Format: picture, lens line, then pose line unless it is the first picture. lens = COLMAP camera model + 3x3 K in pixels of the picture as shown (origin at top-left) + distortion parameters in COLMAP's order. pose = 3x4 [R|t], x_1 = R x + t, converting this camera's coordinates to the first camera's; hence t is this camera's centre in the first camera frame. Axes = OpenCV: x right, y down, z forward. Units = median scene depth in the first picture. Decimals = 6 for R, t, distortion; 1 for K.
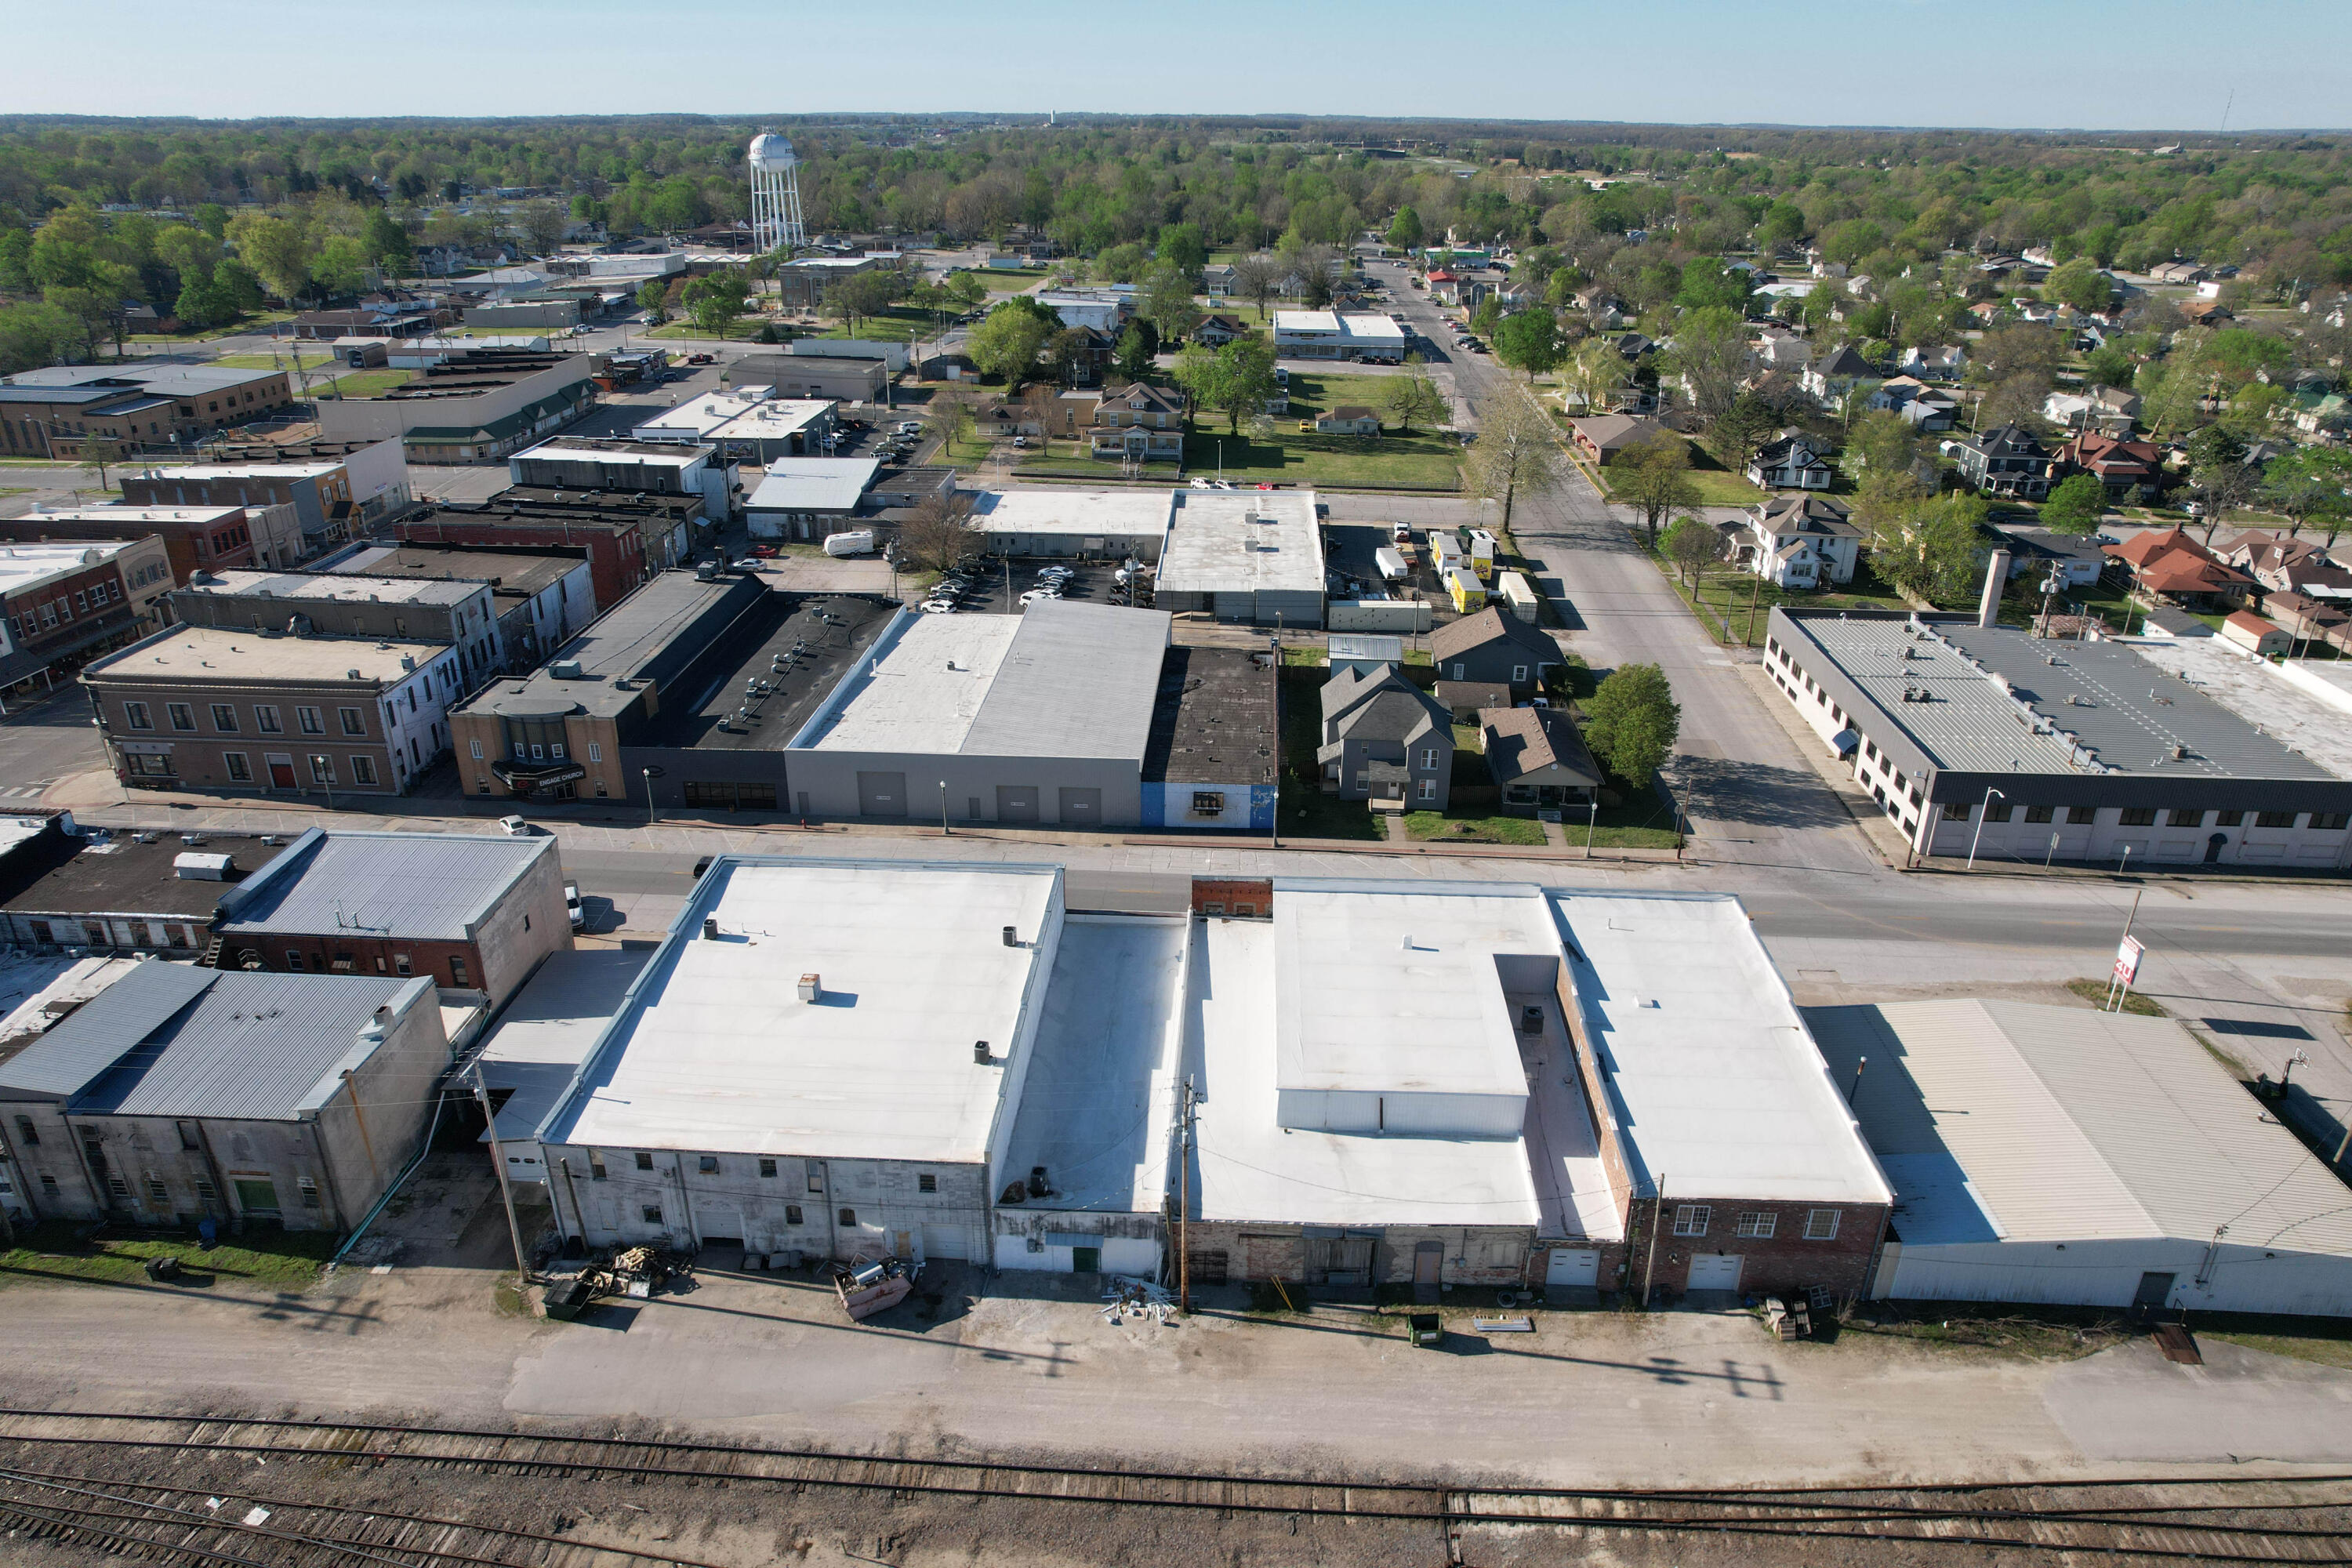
lens RADIAL K [[1505.6, 0, 1193.0], [0, 1505.6, 794.0], [0, 0, 1]] dist [-0.074569, 0.061966]
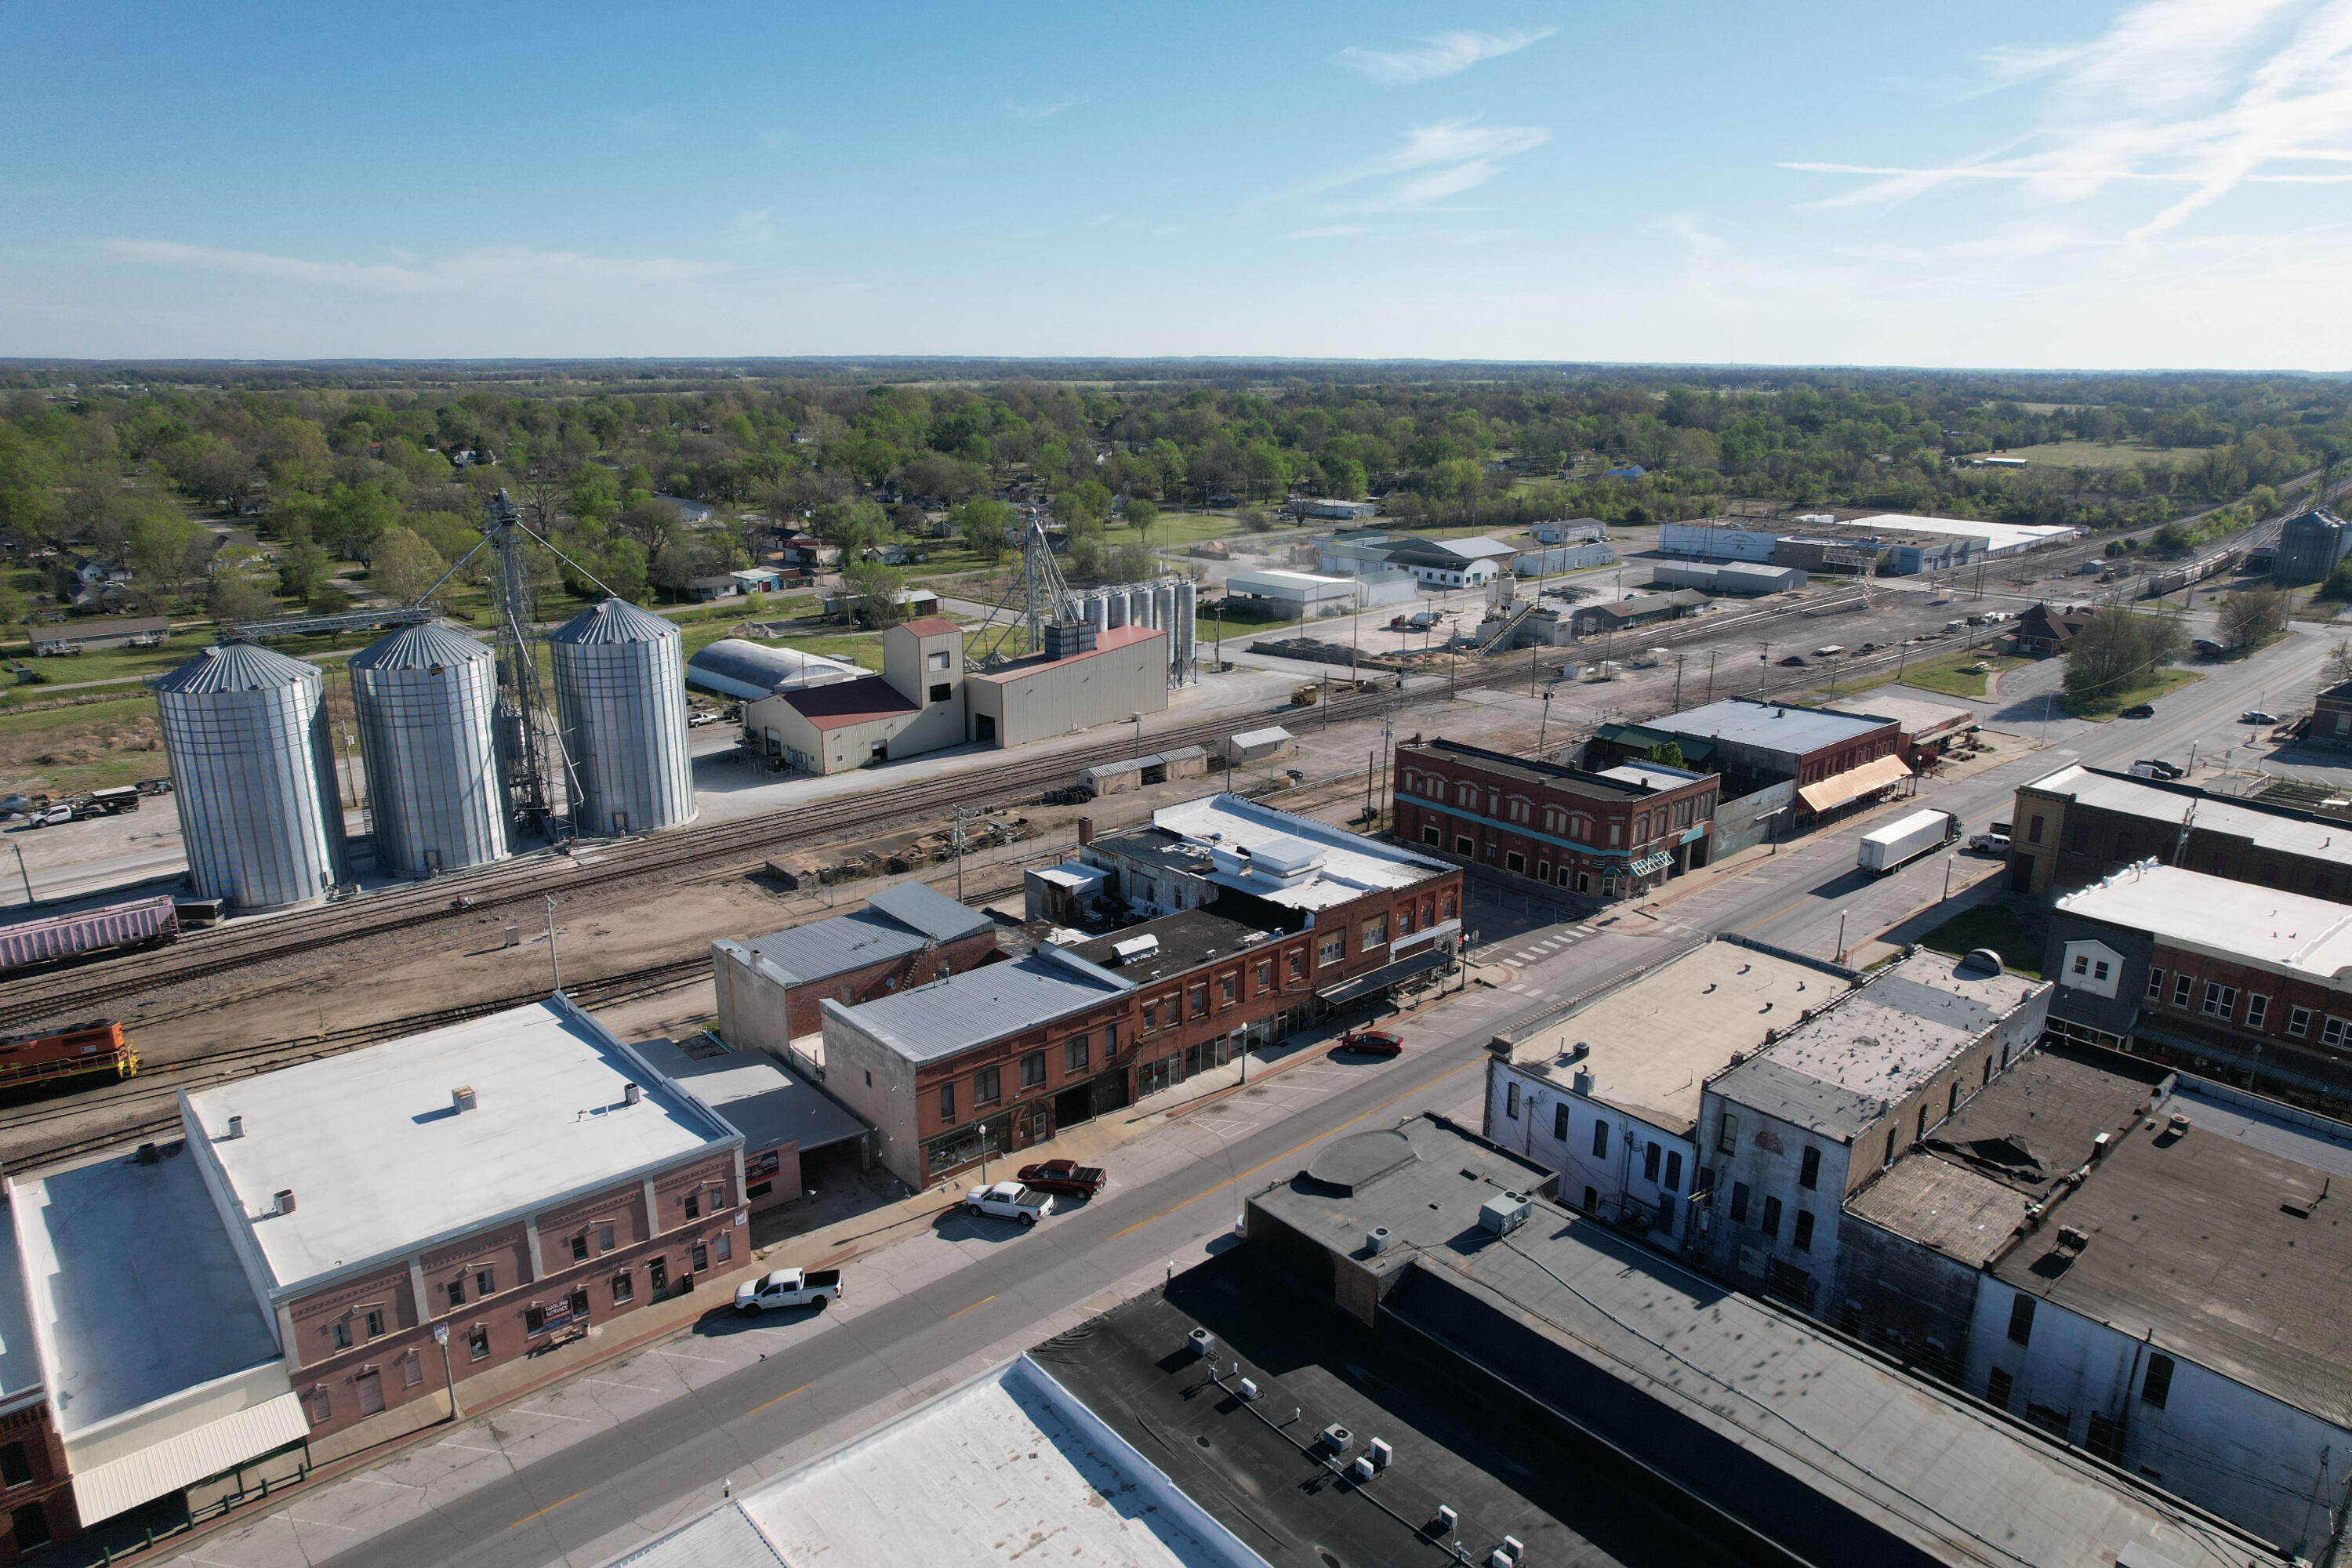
lens RADIAL K [[1505.6, 0, 1187.7], [0, 1505.6, 769.6], [0, 0, 1]] dist [-0.074569, 0.061966]
pose [[-0.720412, 0.173505, -0.671493, 0.019348], [-0.298732, 0.796154, 0.526211, -0.500178], [0.625912, 0.579685, -0.521728, 1.166198]]
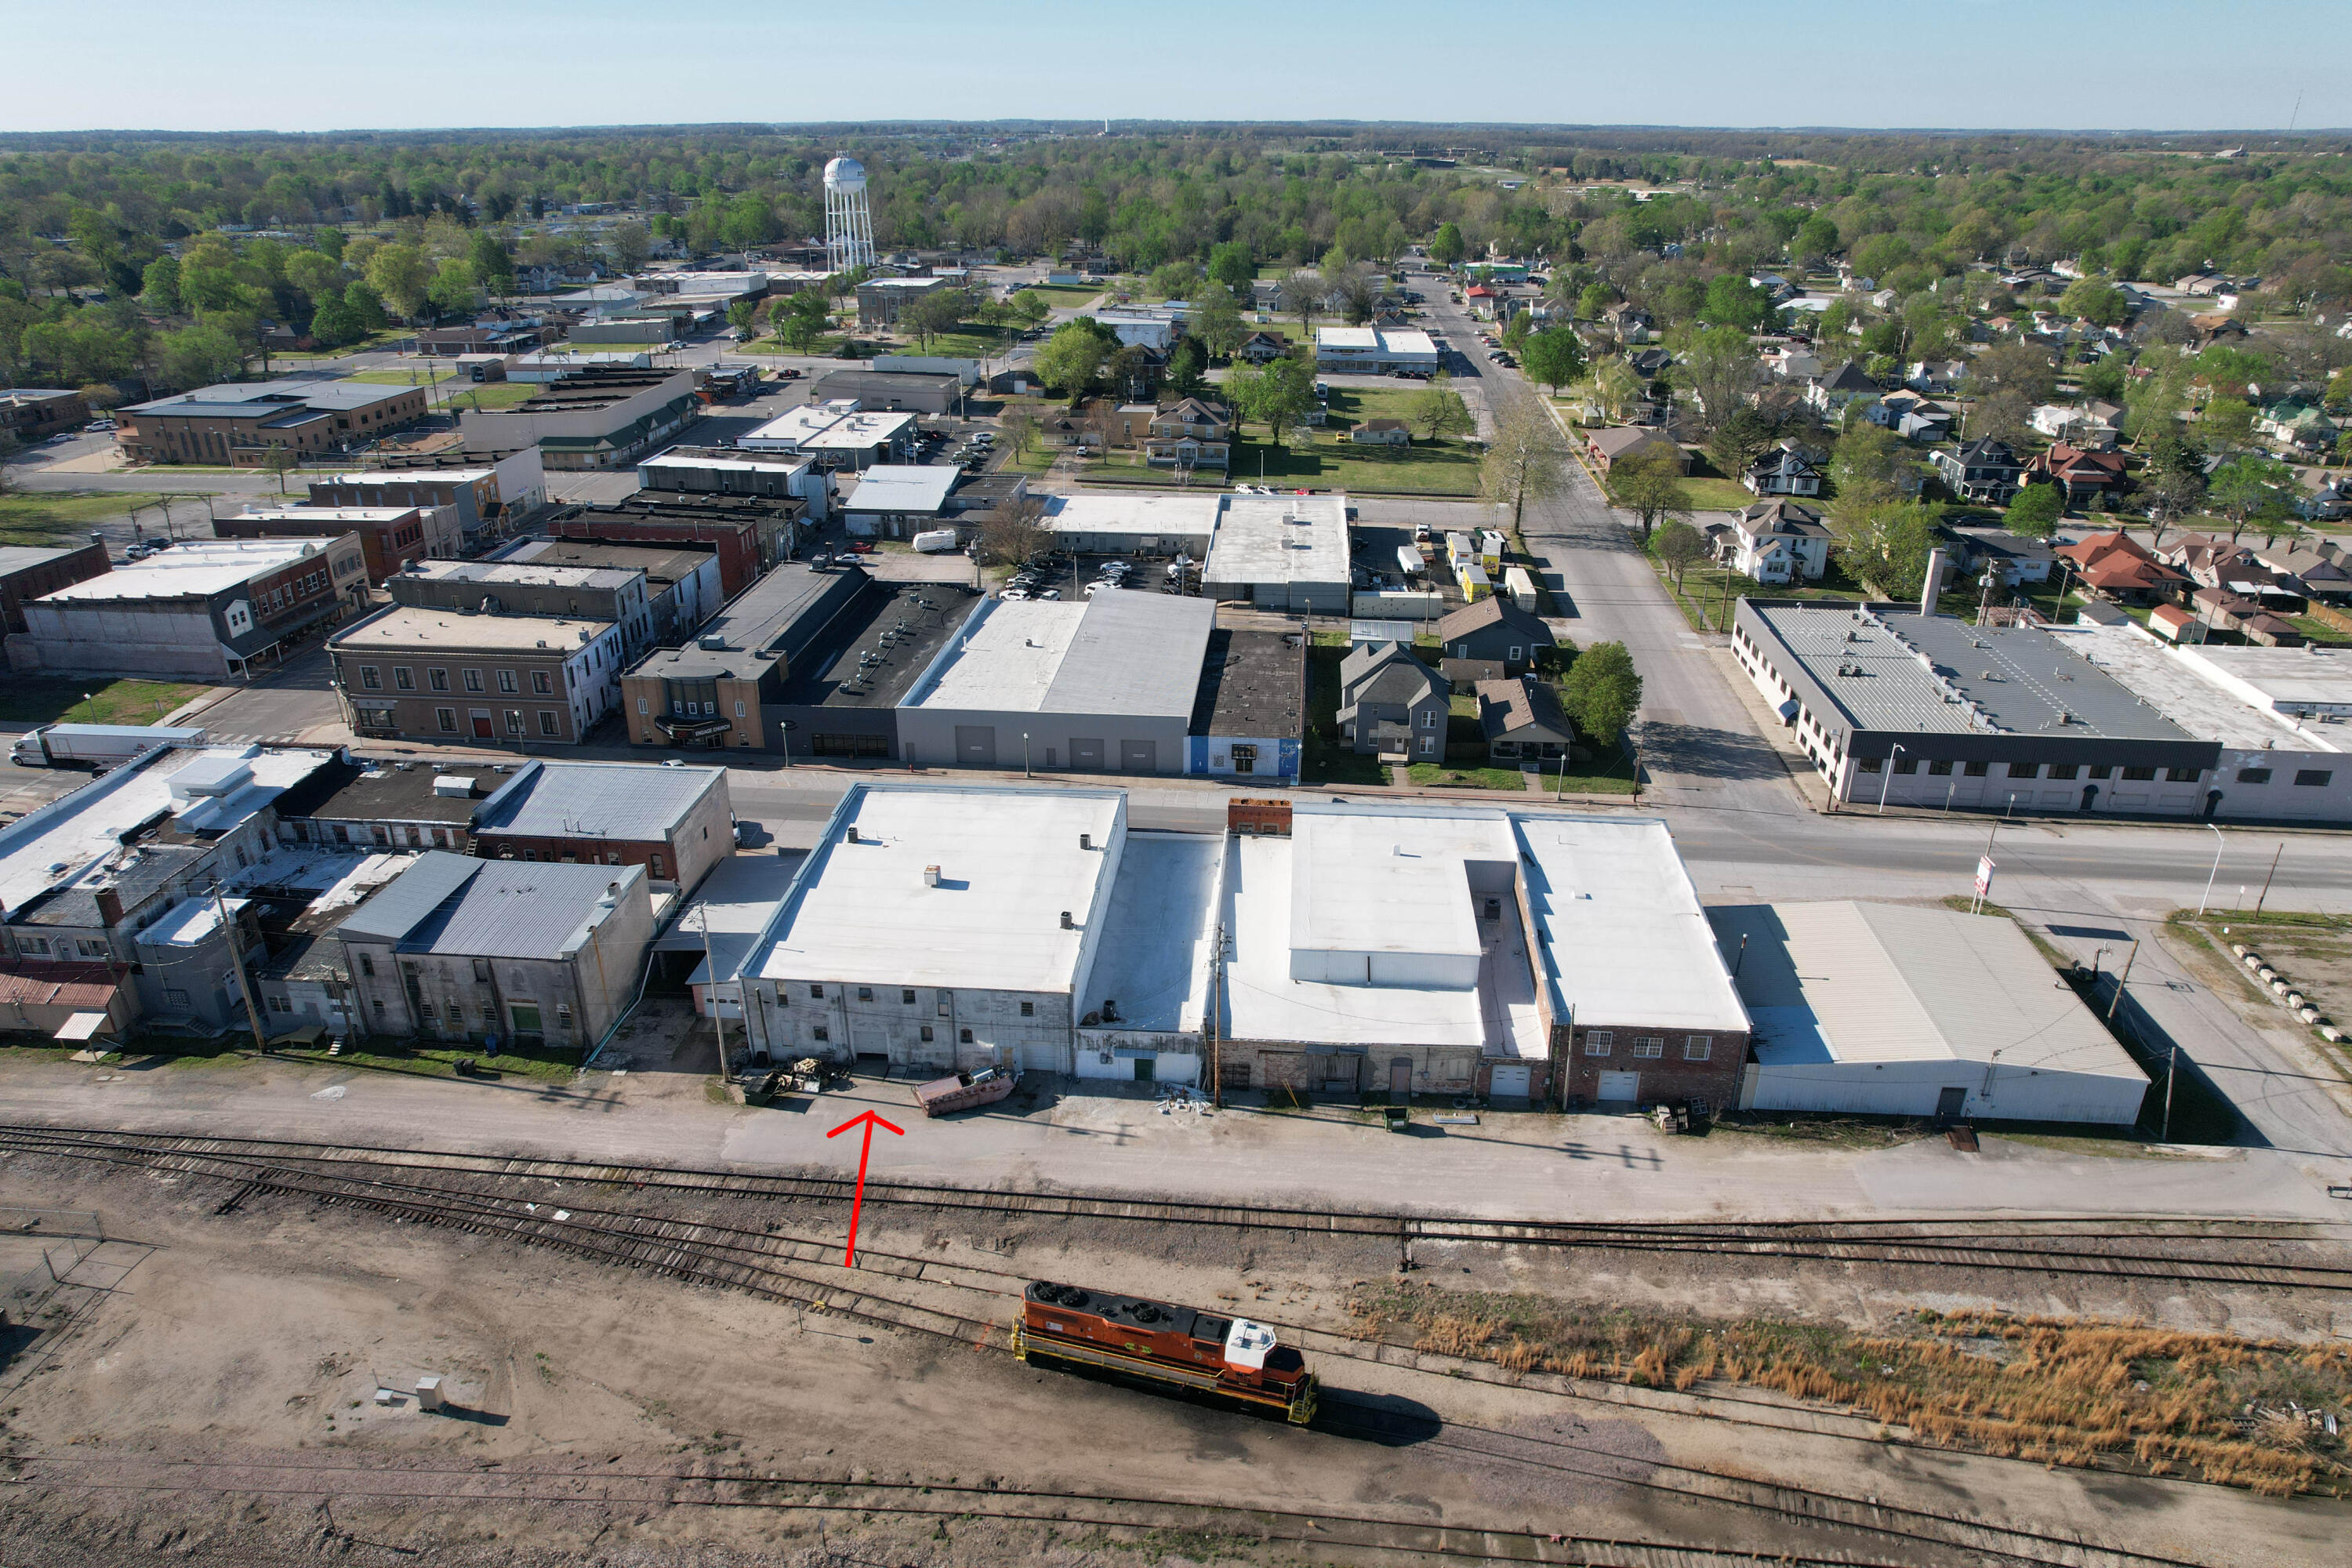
lens RADIAL K [[1505.6, 0, 1191.3], [0, 1505.6, 805.9], [0, 0, 1]] dist [-0.074569, 0.061966]
pose [[0.999413, 0.008511, -0.033179, 0.007948], [-0.008367, 0.999955, 0.004491, 0.041835], [0.033216, -0.004211, 0.999439, -0.204262]]
